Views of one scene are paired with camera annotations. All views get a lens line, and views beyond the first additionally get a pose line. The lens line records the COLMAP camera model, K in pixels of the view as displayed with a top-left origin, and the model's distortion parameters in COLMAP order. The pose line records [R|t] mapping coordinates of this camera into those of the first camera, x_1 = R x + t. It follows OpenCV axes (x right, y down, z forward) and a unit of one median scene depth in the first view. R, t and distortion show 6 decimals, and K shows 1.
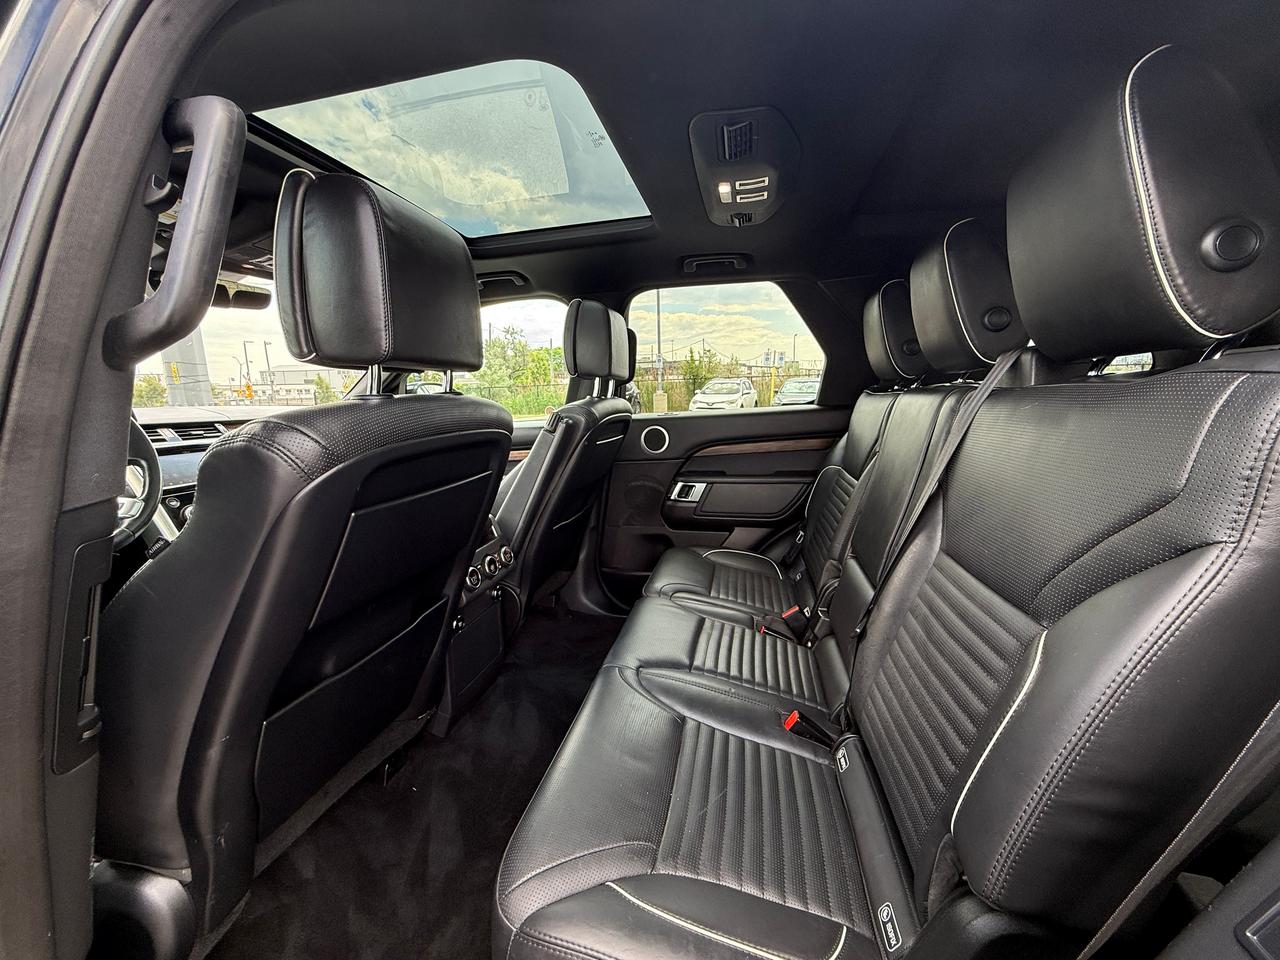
lens RADIAL K [[516.0, 0, 638.1], [0, 516.0, 477.9], [0, 0, 1]] dist [0.009127, 0.000186]
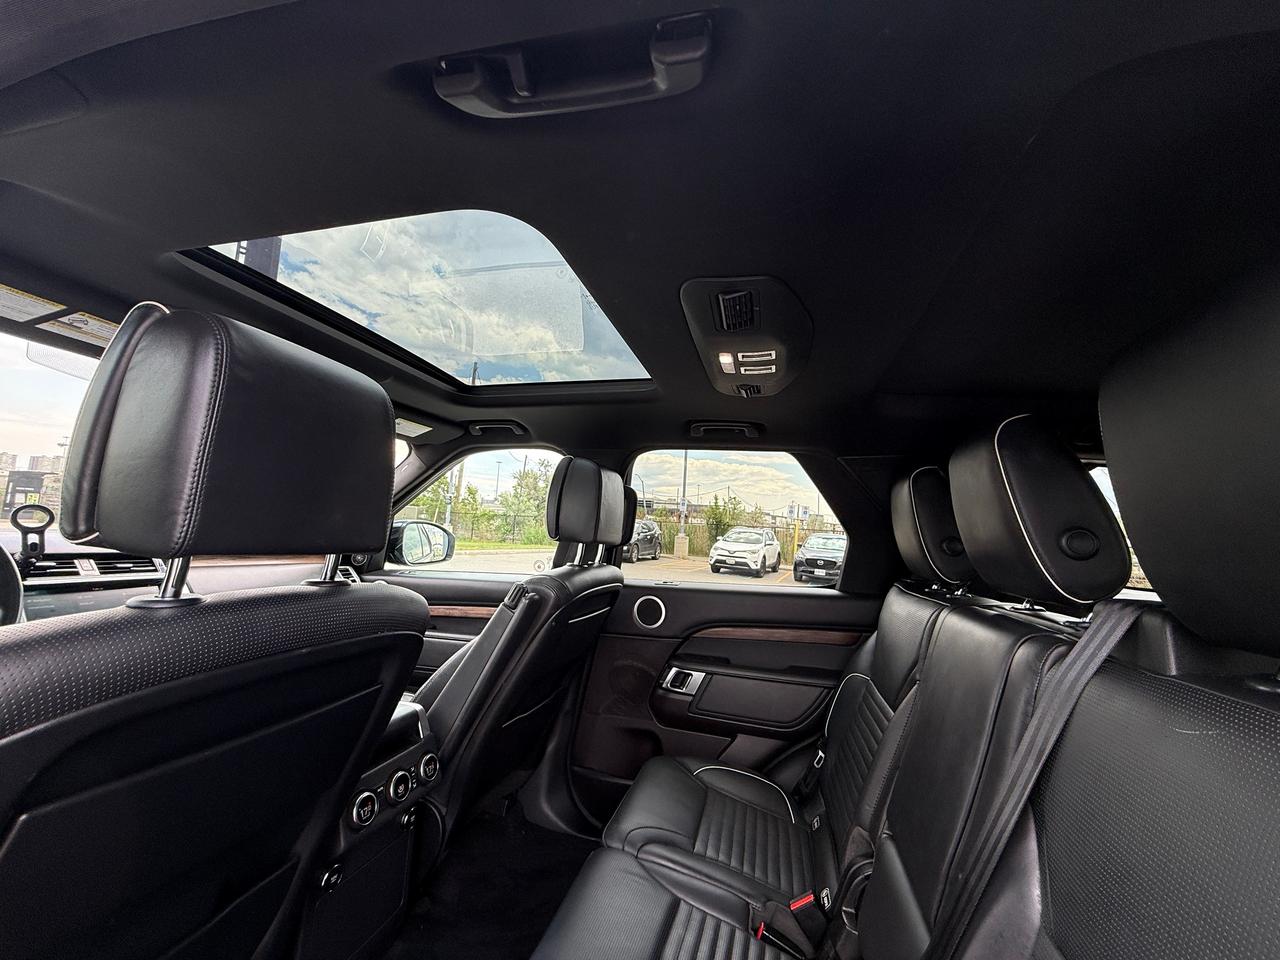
lens RADIAL K [[516.0, 0, 638.1], [0, 516.0, 477.9], [0, 0, 1]] dist [0.009127, 0.000186]
pose [[0.995125, 0.082344, -0.054275, 0.052431], [-0.093707, 0.961032, -0.260072, -0.078814], [0.030745, 0.263890, 0.964063, 0.130775]]
